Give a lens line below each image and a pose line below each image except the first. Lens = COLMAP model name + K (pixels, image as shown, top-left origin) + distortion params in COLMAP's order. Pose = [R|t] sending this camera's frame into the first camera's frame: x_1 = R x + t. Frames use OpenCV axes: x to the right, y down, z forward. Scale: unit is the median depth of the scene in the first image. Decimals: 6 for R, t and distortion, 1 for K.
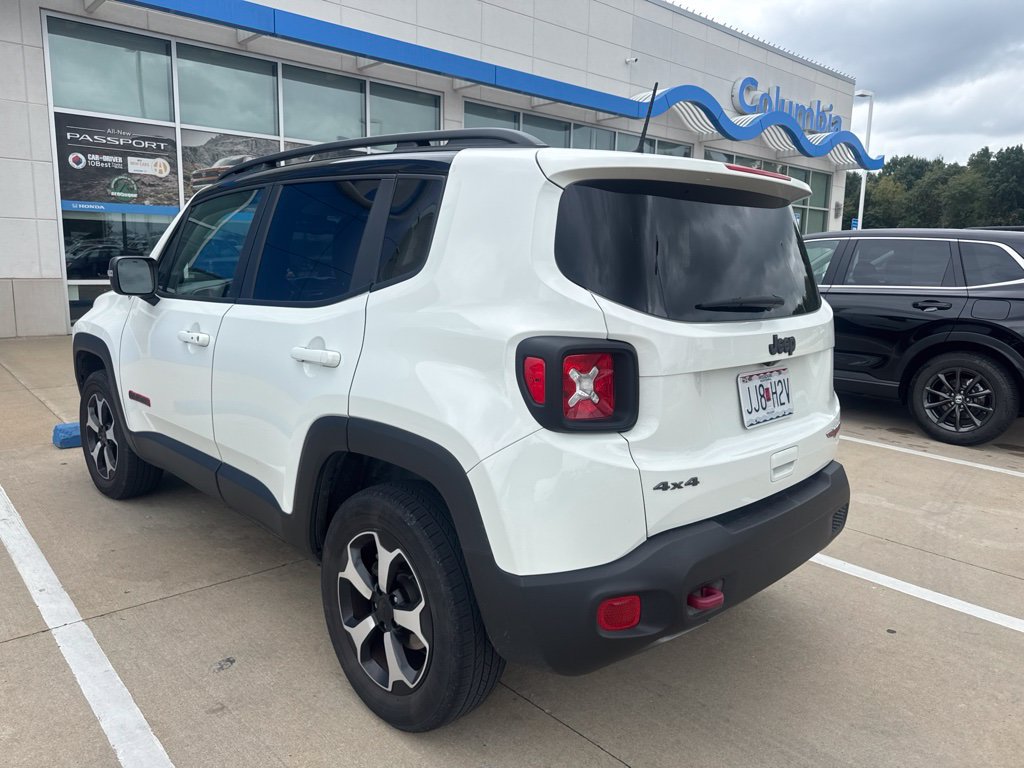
lens RADIAL K [[745.4, 0, 517.0], [0, 745.4, 388.3], [0, 0, 1]] dist [0.019029, -0.020777]
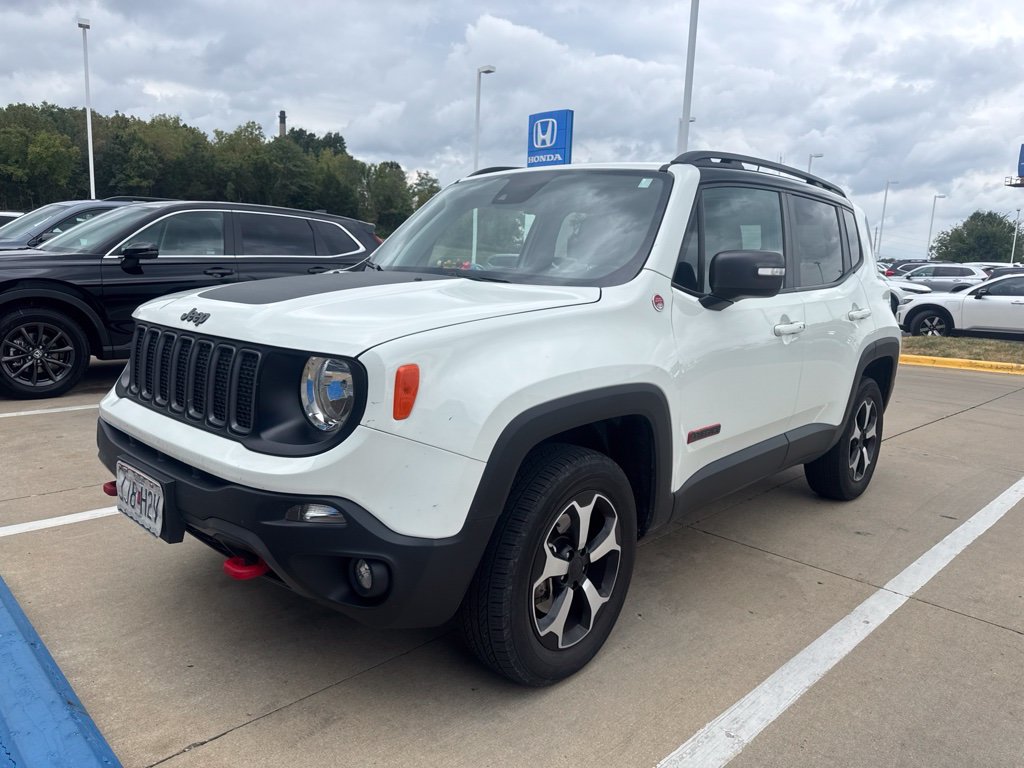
lens RADIAL K [[745.4, 0, 518.3], [0, 745.4, 381.8], [0, 0, 1]] dist [0.019029, -0.020777]
pose [[-0.070182, -0.201280, 0.977016, -1.478074], [0.126572, 0.969718, 0.208869, -0.269700], [-0.989472, 0.138322, -0.042581, 1.454629]]
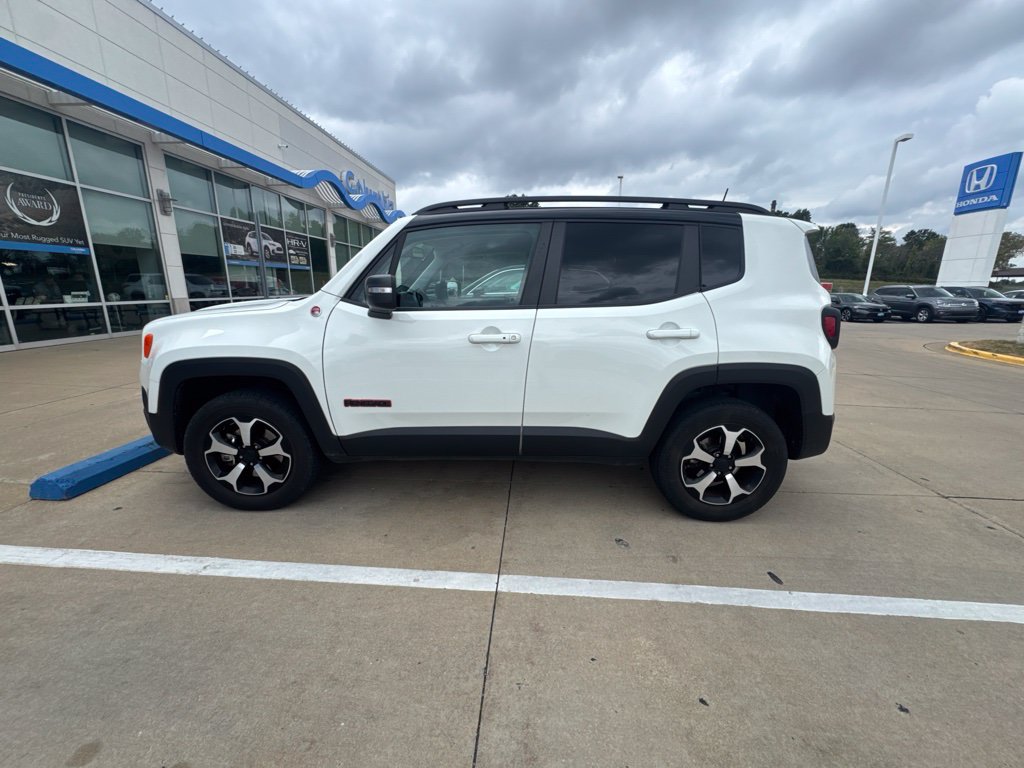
lens RADIAL K [[416.7, 0, 516.8], [0, 416.7, 382.6], [0, 0, 1]] dist [-0.008231, 0.002179]
pose [[0.711132, -0.188270, 0.677381, -0.913027], [0.137381, 0.982116, 0.128741, -0.081563], [-0.689505, 0.001508, 0.724279, 0.456401]]
